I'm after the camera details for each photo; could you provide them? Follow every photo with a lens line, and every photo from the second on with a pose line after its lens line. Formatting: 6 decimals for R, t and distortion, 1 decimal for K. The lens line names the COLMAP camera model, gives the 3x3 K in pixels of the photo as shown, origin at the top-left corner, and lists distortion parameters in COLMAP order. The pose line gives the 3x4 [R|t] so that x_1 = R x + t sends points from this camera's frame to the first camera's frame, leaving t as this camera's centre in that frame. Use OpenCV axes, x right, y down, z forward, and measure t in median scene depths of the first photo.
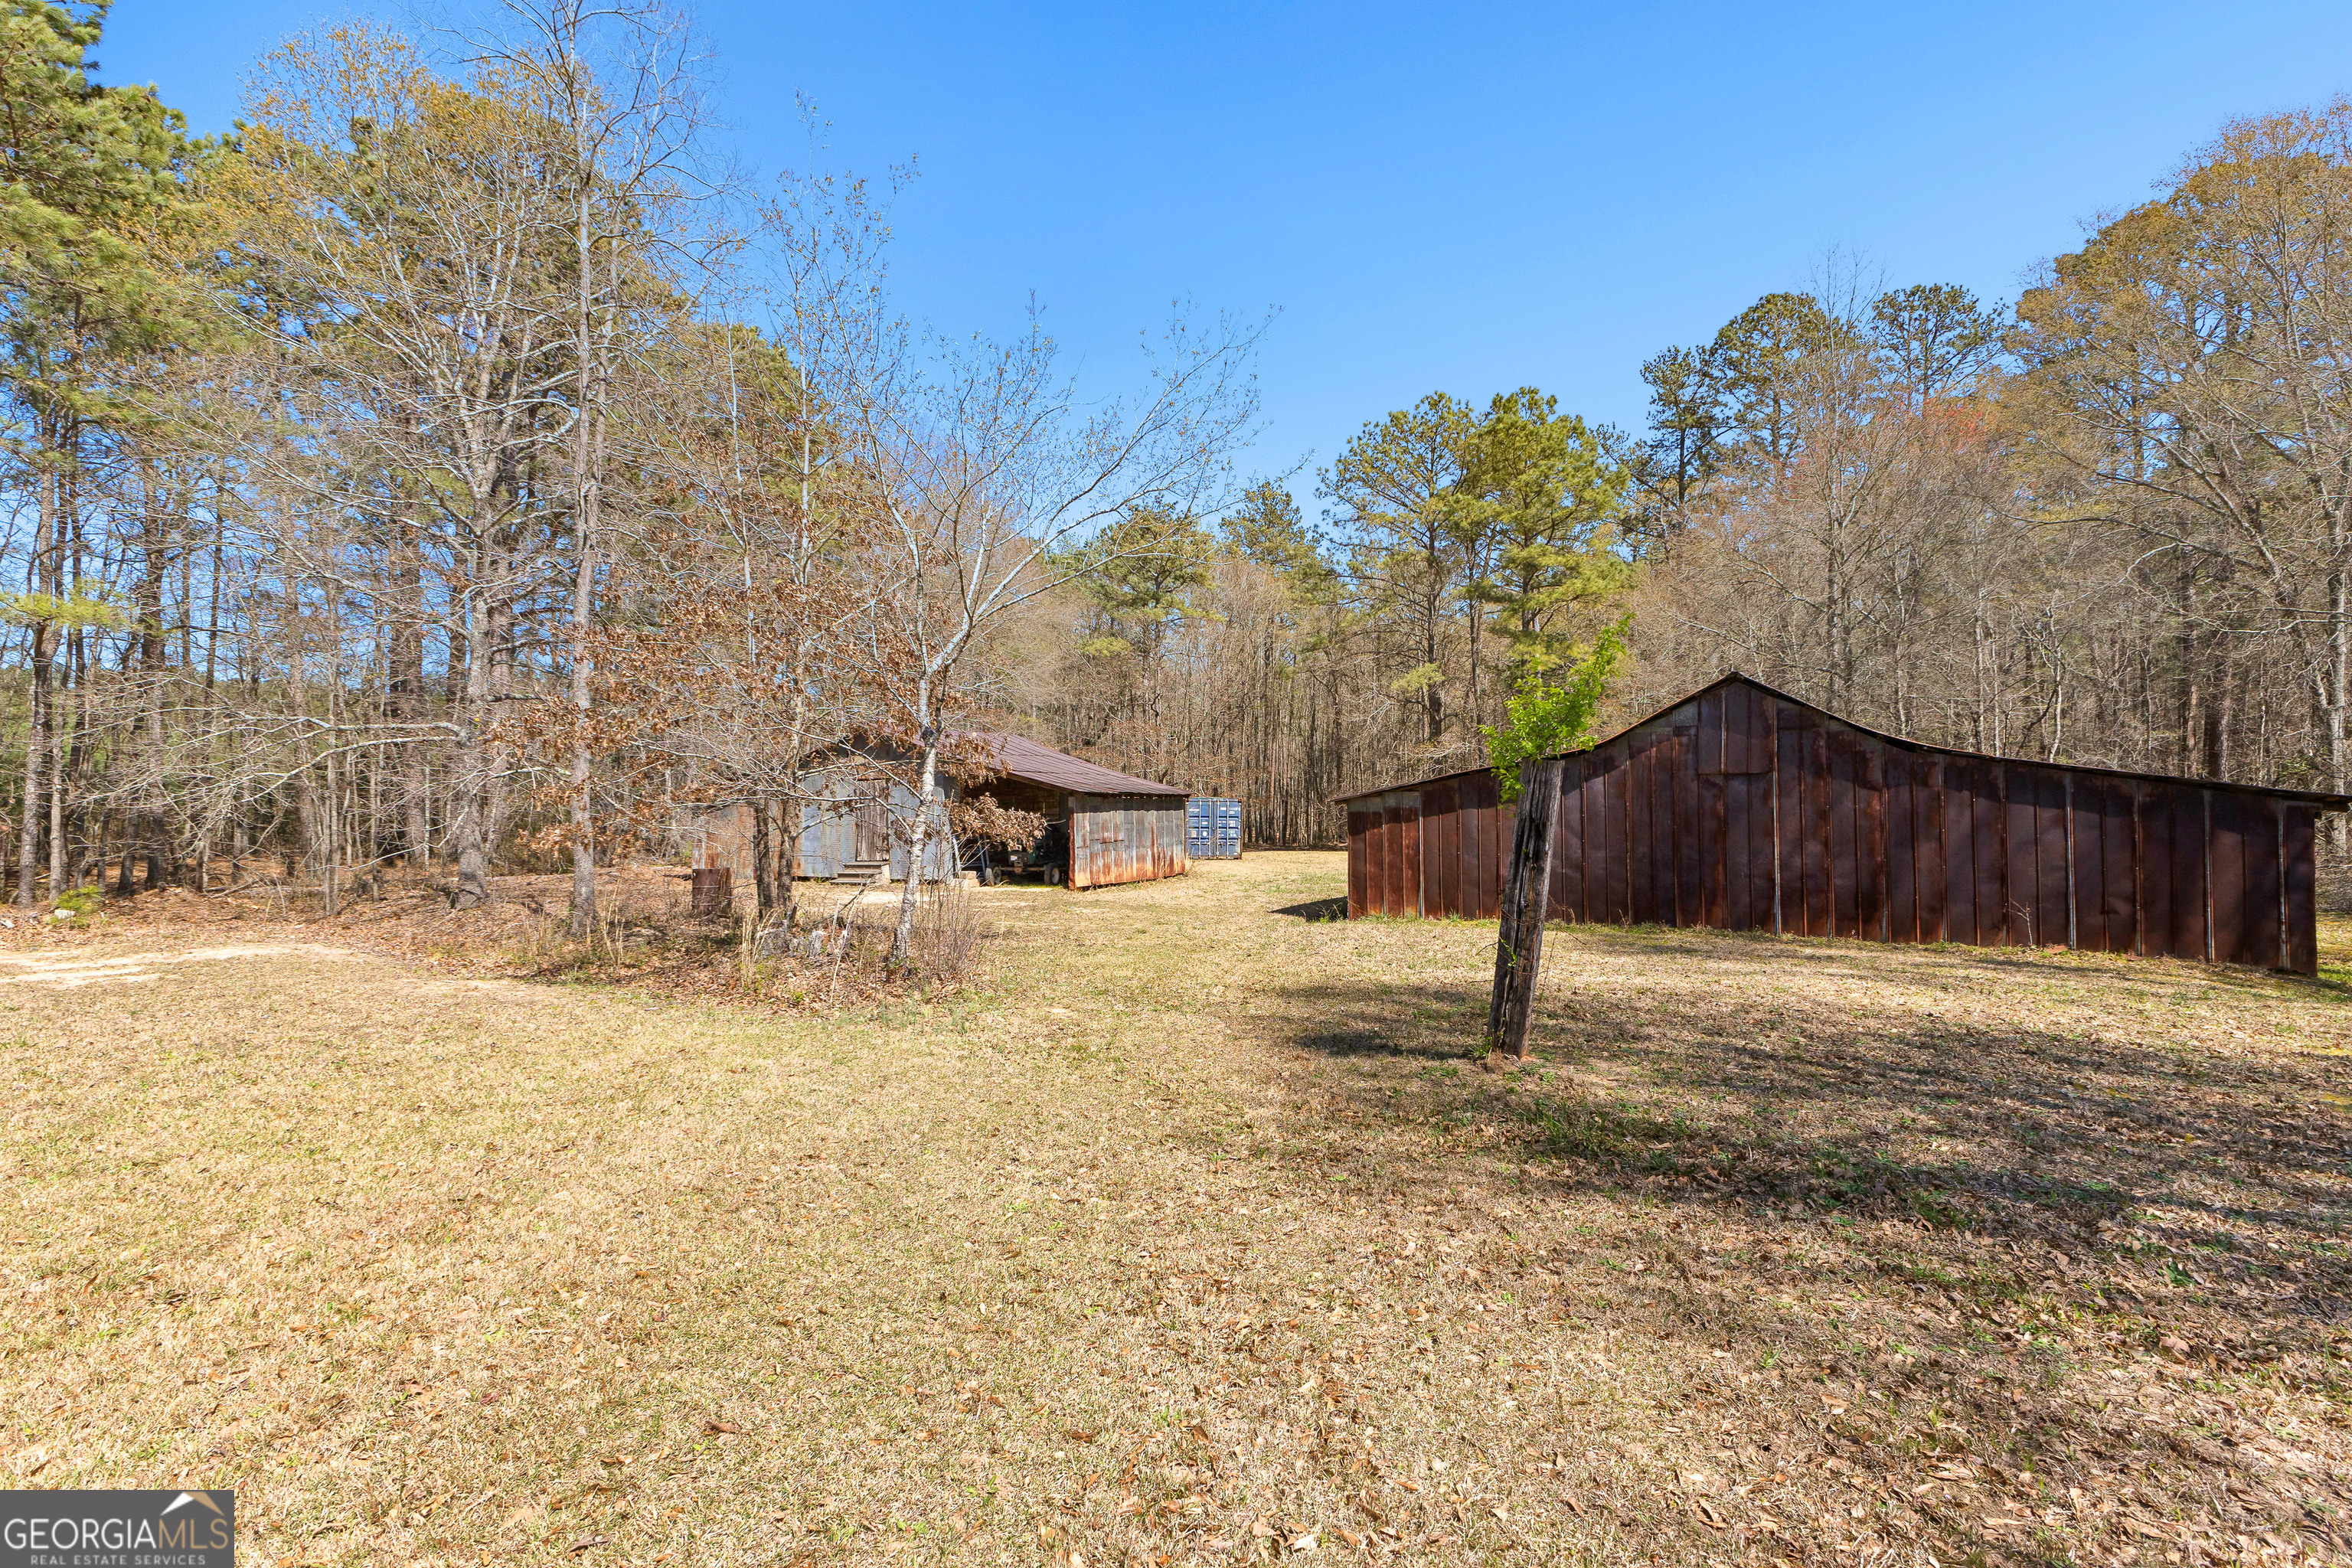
lens RADIAL K [[1078.4, 0, 1169.8], [0, 1078.4, 793.2], [0, 0, 1]] dist [0.000558, 0.000067]
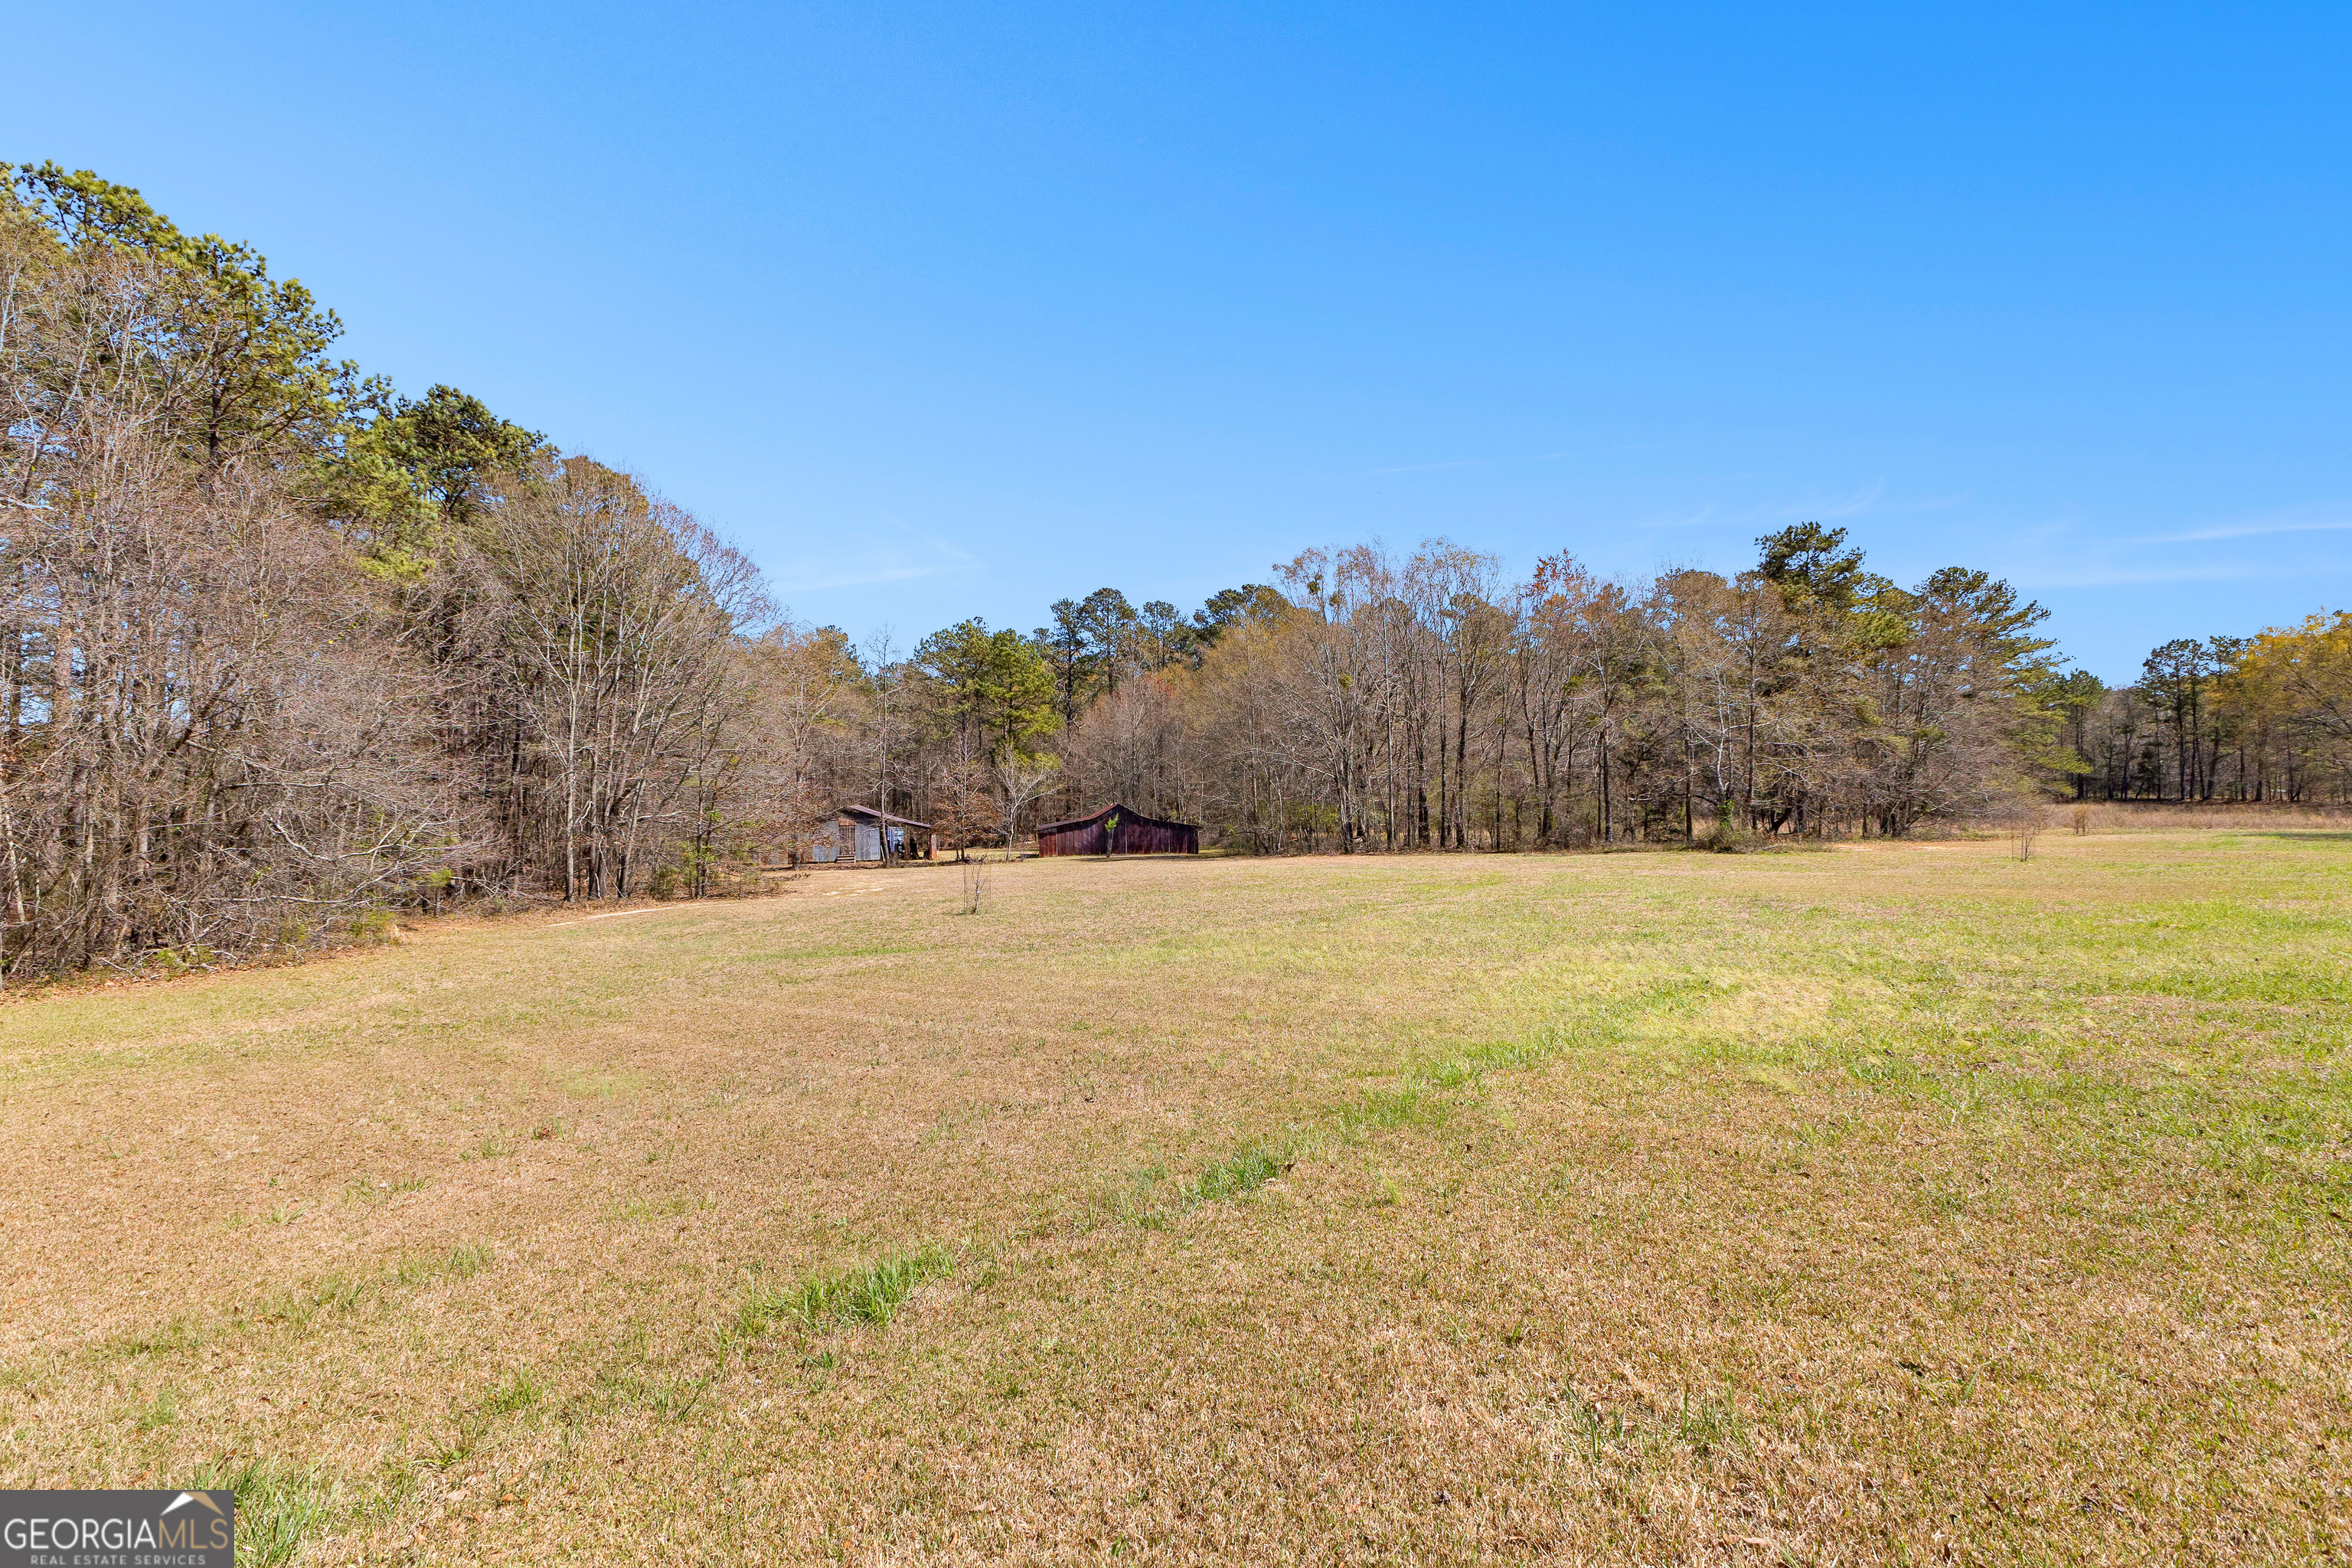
lens RADIAL K [[1078.4, 0, 1169.8], [0, 1078.4, 793.2], [0, 0, 1]] dist [0.000558, 0.000067]
pose [[0.827987, -0.009005, 0.560675, -0.657992], [0.013960, 0.999892, -0.004557, -0.040916], [-0.560573, 0.011600, 0.828023, -1.031609]]
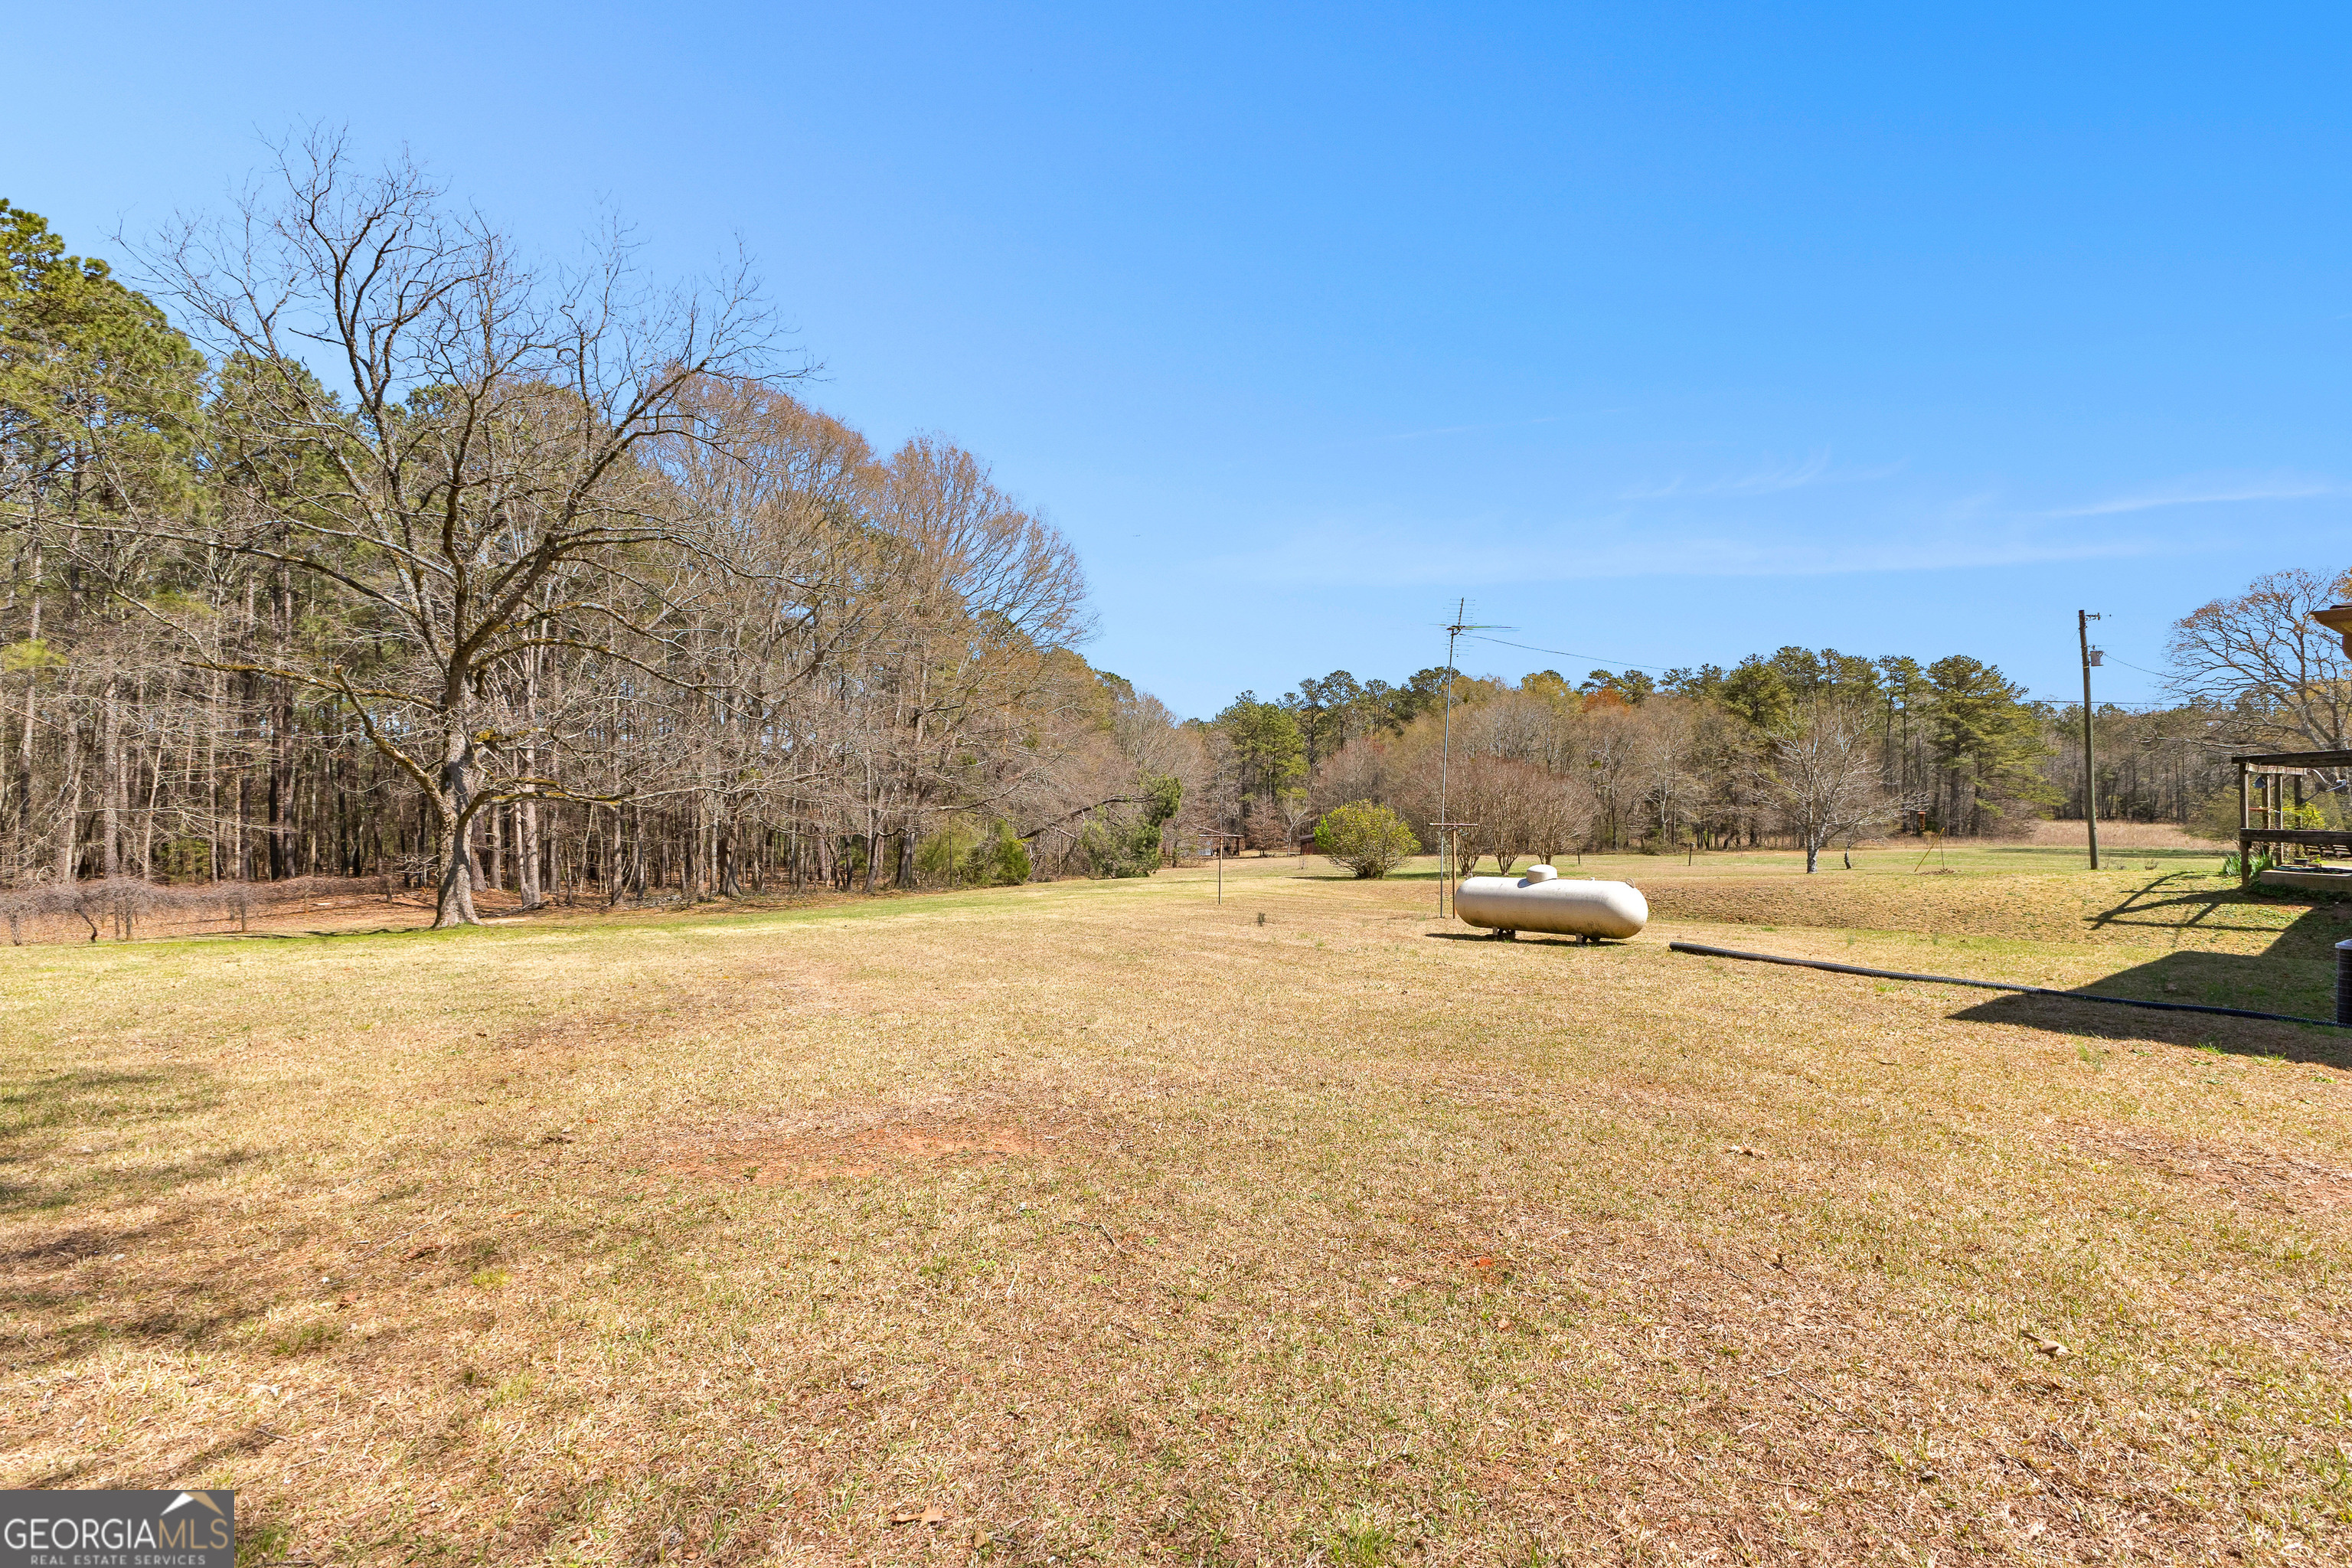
lens RADIAL K [[1078.4, 0, 1169.8], [0, 1078.4, 793.2], [0, 0, 1]] dist [0.000558, 0.000067]
pose [[0.925170, -0.006390, 0.379498, -1.270161], [0.010820, 0.999896, -0.009541, -0.092926], [-0.379398, 0.012933, 0.925143, -2.009300]]
